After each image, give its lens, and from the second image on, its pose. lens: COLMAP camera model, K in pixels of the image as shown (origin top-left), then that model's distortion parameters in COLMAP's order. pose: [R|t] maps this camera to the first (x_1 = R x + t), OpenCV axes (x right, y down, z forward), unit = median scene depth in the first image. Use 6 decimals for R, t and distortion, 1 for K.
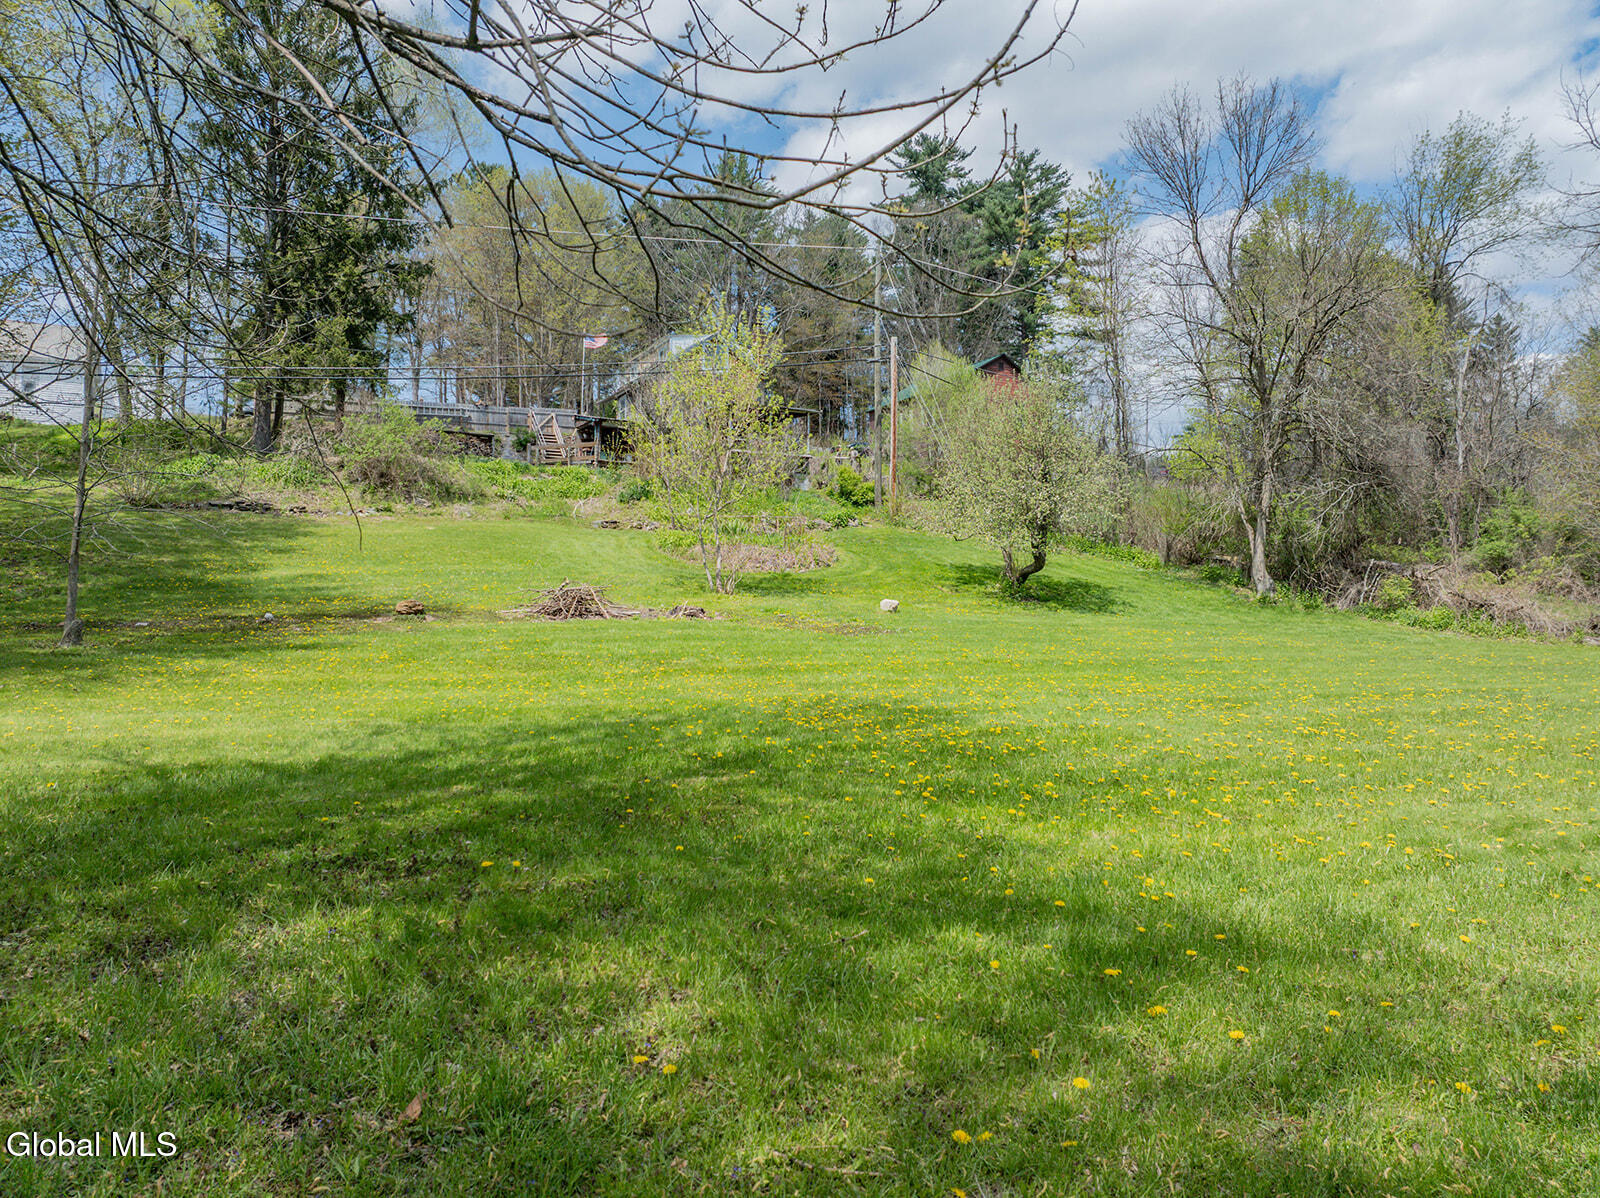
lens RADIAL K [[1139.7, 0, 801.4], [0, 1139.7, 595.0], [0, 0, 1]] dist [-0.038138, -0.001031]
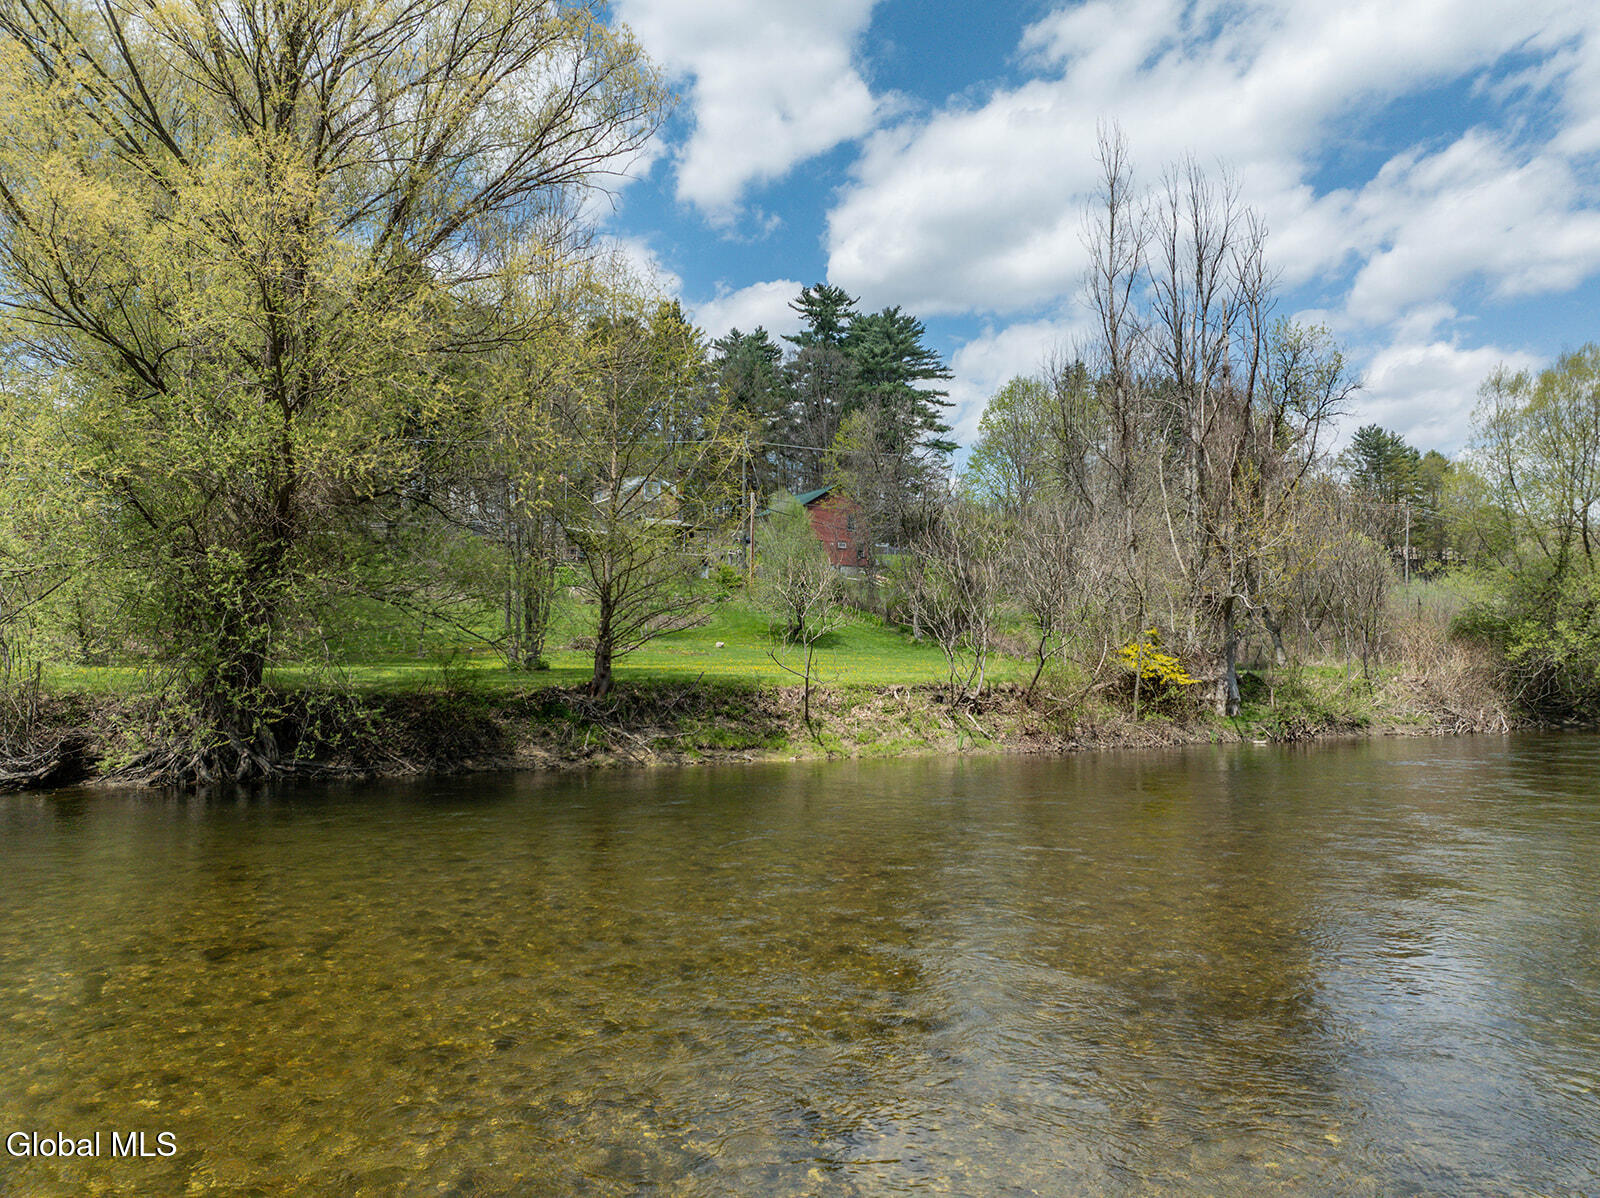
lens RADIAL K [[1139.7, 0, 798.1], [0, 1139.7, 602.8], [0, 0, 1]] dist [-0.038138, -0.001031]
pose [[0.999272, -0.004385, 0.037900, 0.039107], [0.005855, 0.999231, -0.038761, 0.003900], [-0.037700, 0.038955, 0.998530, -0.317473]]
